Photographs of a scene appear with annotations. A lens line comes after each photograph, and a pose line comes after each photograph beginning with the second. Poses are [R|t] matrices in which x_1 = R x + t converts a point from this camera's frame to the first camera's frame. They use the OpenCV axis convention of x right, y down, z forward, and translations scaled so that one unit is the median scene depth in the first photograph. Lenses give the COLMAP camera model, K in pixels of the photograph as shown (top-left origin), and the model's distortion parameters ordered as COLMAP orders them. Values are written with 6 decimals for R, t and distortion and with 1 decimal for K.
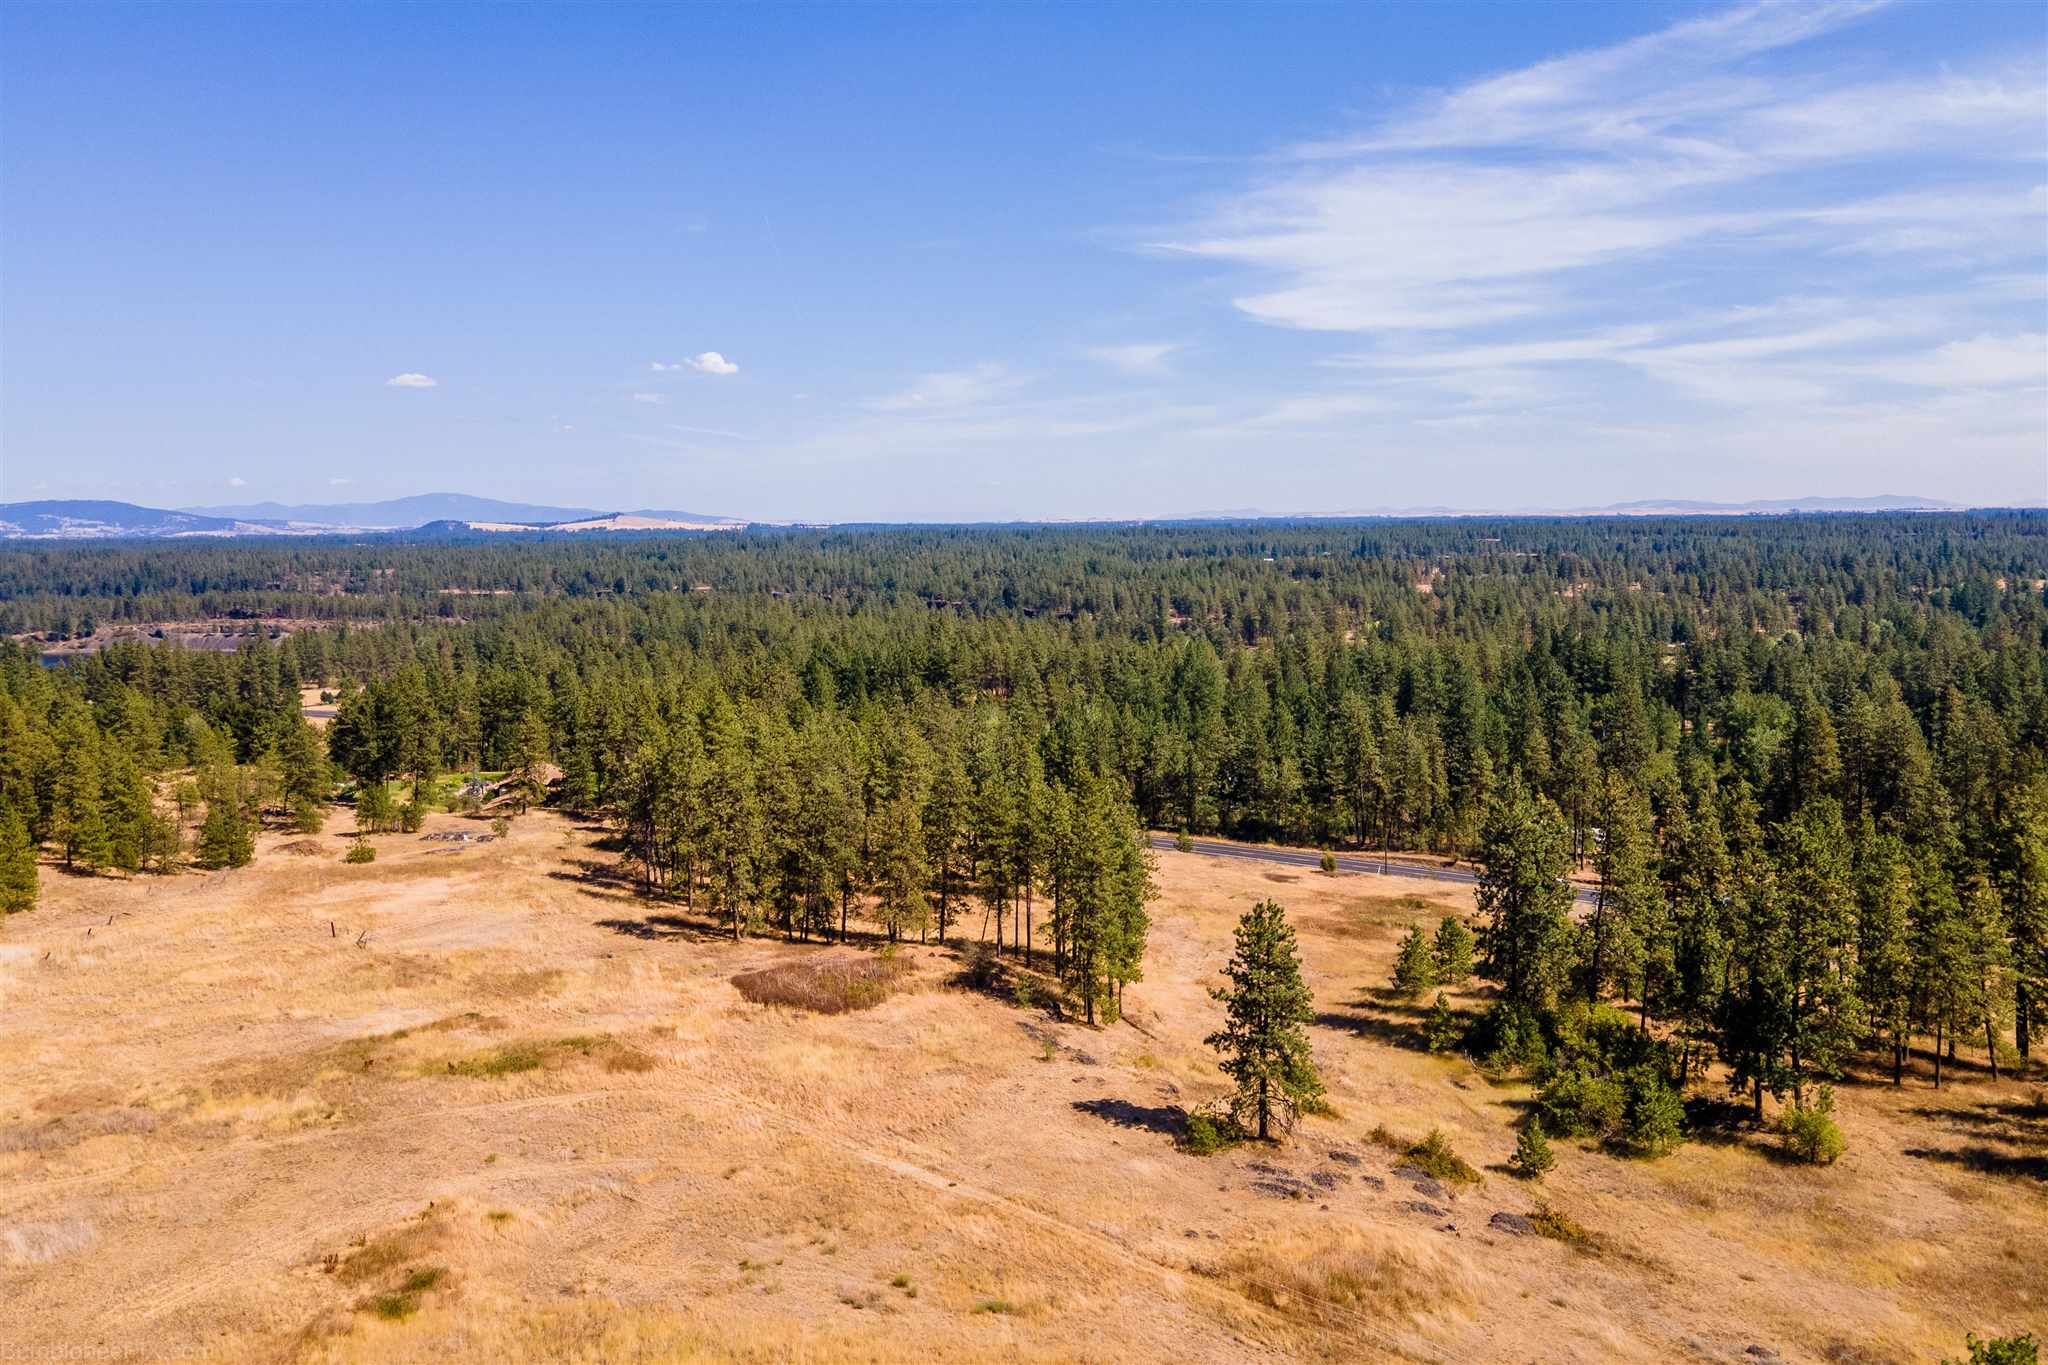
lens RADIAL K [[1481.1, 0, 1034.1], [0, 1481.1, 634.7], [0, 0, 1]] dist [0.027666, 0.024468]
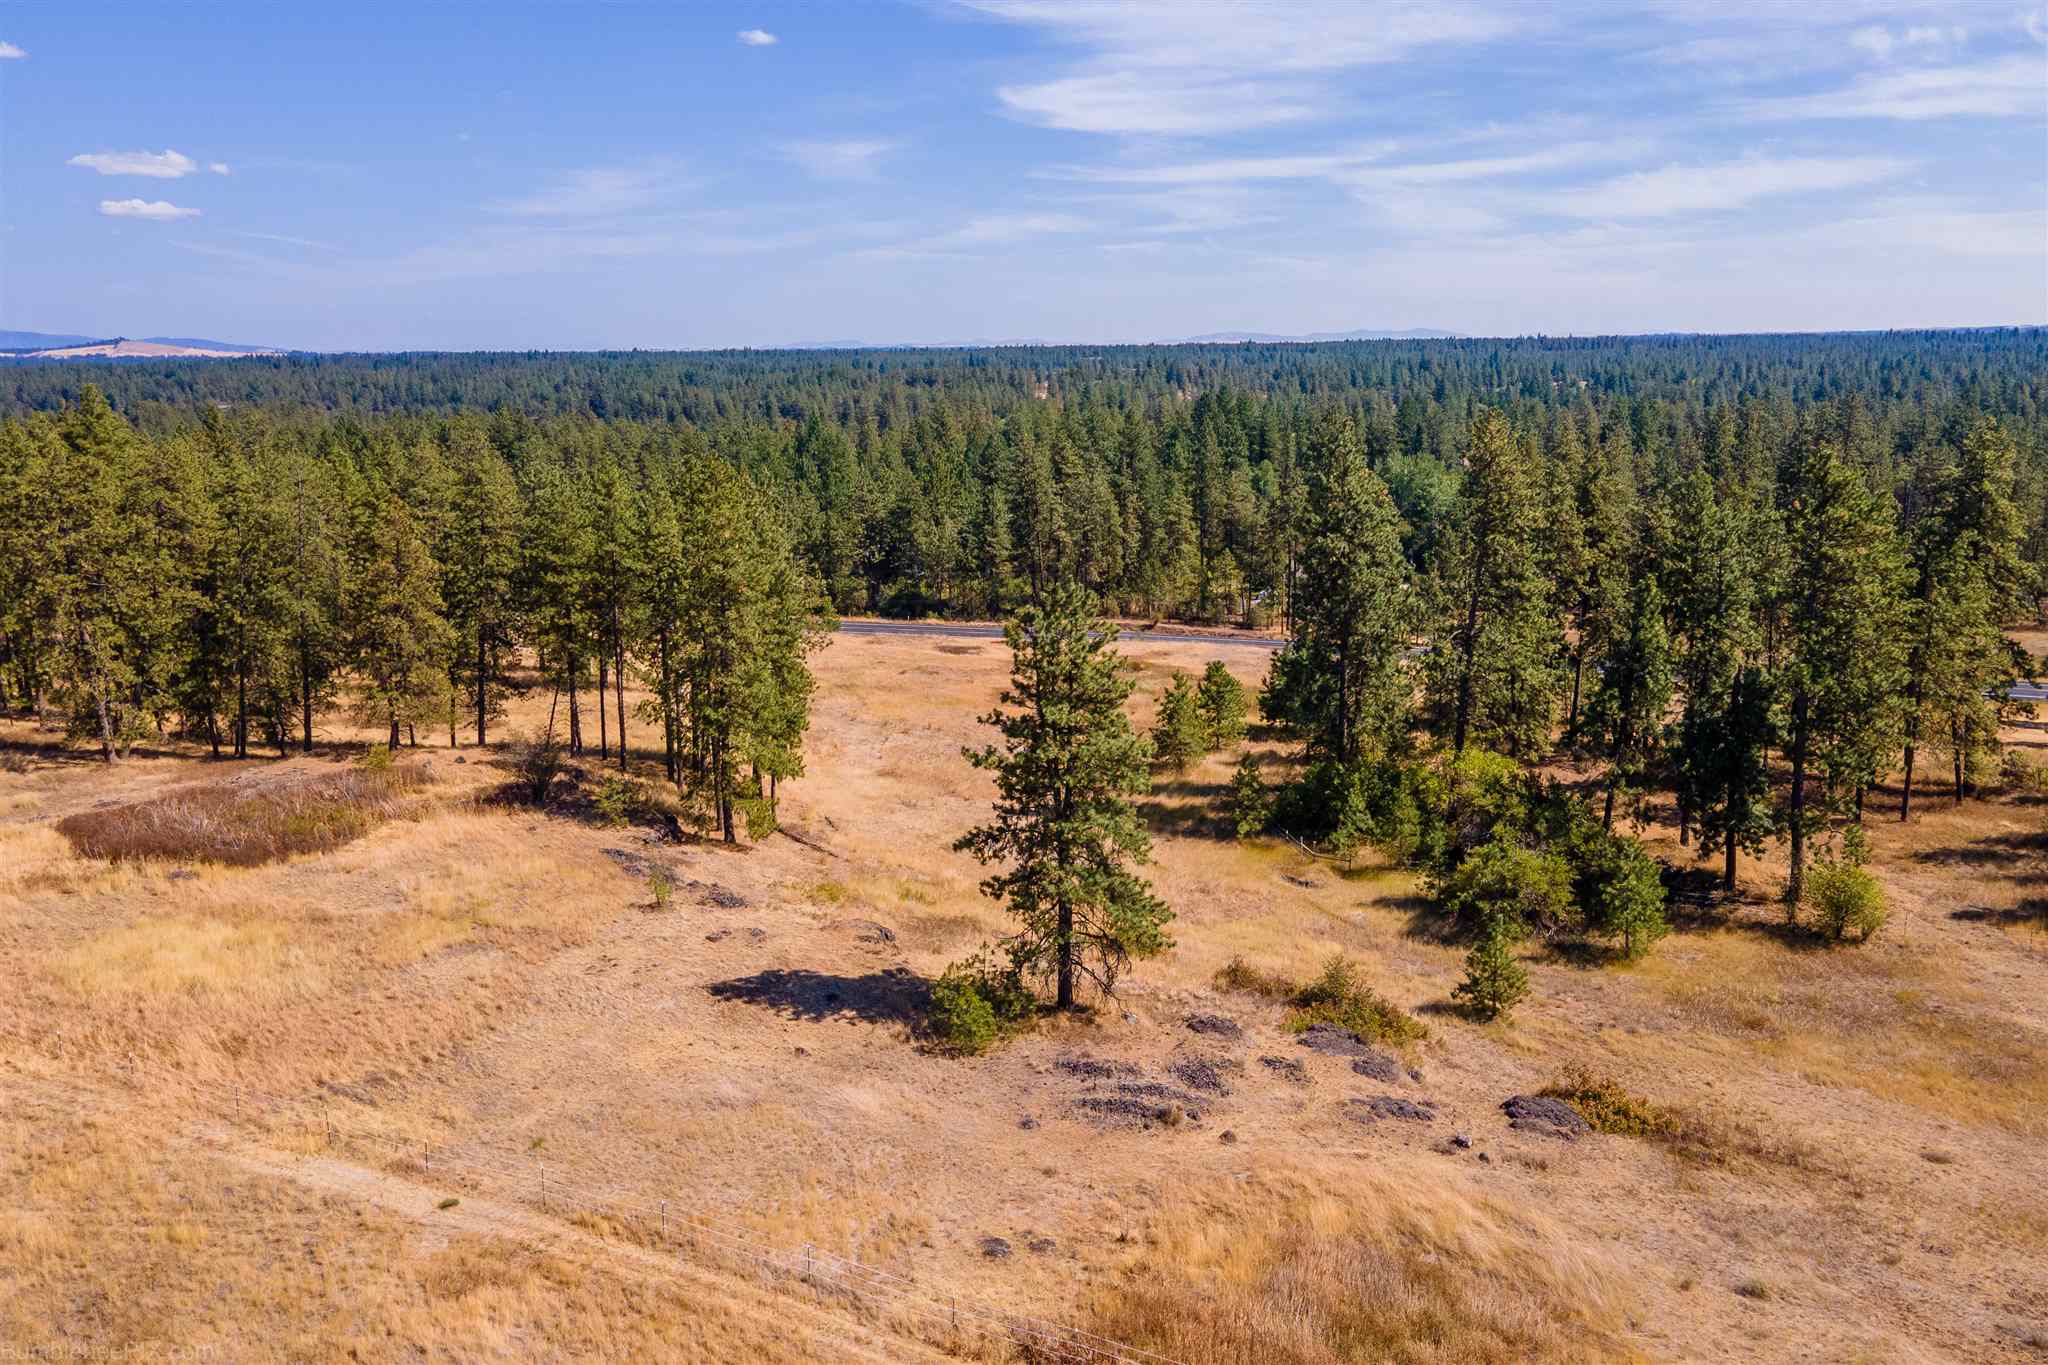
lens RADIAL K [[1481.1, 0, 1028.1], [0, 1481.1, 624.5], [0, 0, 1]] dist [0.027666, 0.024468]
pose [[0.965861, -0.047999, 0.254577, 0.004716], [0.021189, 0.994030, 0.107026, 0.100219], [-0.258194, -0.097978, 0.961112, 0.354808]]
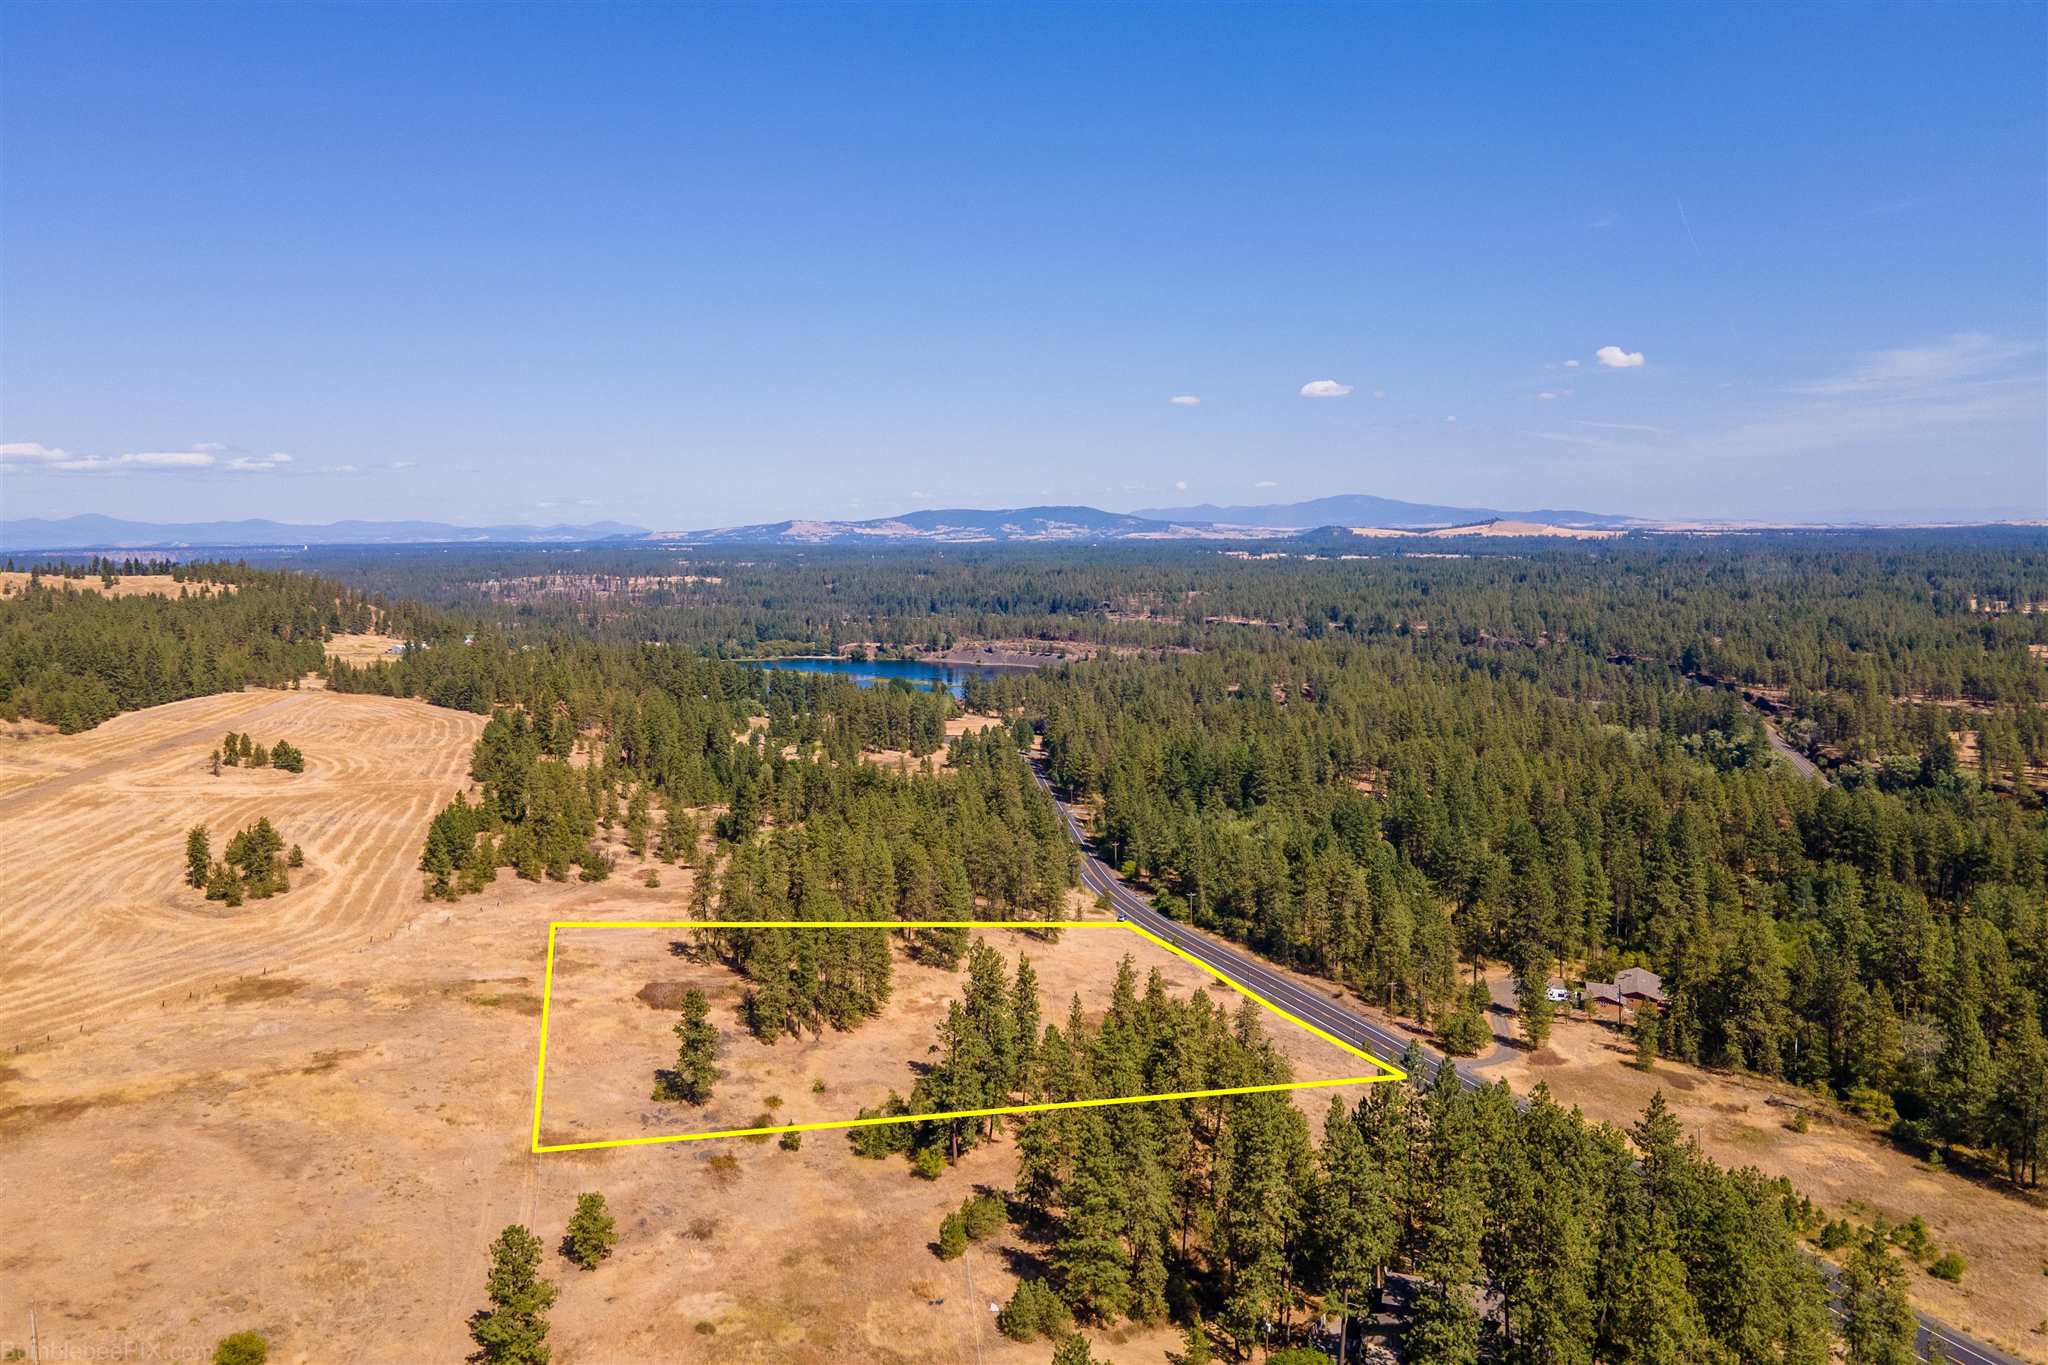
lens RADIAL K [[1481.1, 0, 1039.0], [0, 1481.1, 670.0], [0, 0, 1]] dist [0.027666, 0.024468]
pose [[0.833013, 0.056764, -0.550334, 1.212907], [-0.042930, 0.998355, 0.037995, -0.264225], [0.551585, -0.008025, 0.834080, -0.336540]]
